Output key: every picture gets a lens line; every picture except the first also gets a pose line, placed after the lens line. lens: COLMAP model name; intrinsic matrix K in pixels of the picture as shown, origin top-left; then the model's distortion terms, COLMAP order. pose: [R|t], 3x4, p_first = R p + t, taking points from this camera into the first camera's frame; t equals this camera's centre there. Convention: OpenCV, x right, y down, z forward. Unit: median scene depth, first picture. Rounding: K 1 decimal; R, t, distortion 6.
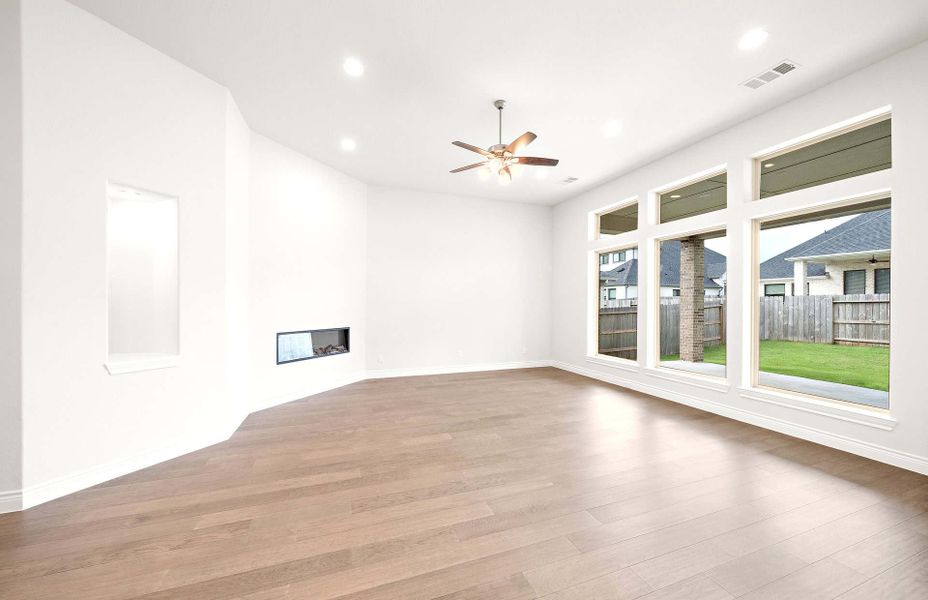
lens RADIAL K [[342.1, 0, 463.9], [0, 342.1, 309.5], [0, 0, 1]] dist [0.001216, -0.000192]
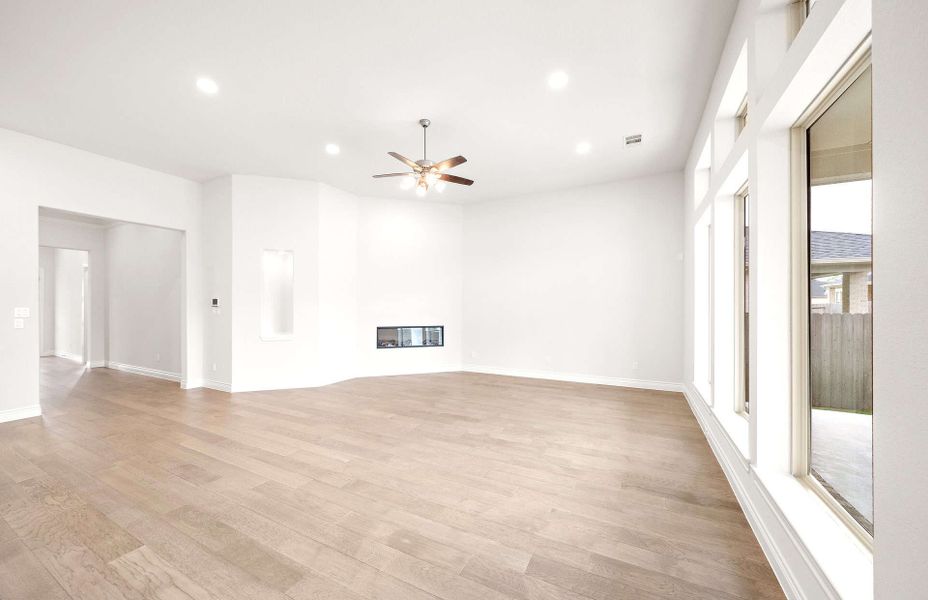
lens RADIAL K [[342.1, 0, 457.6], [0, 342.1, 306.5], [0, 0, 1]] dist [0.001216, -0.000192]
pose [[0.664614, -0.004845, -0.747171, 0.996204], [-0.007120, 0.999893, -0.012816, -0.000936], [0.747153, 0.013837, 0.664508, 0.363437]]
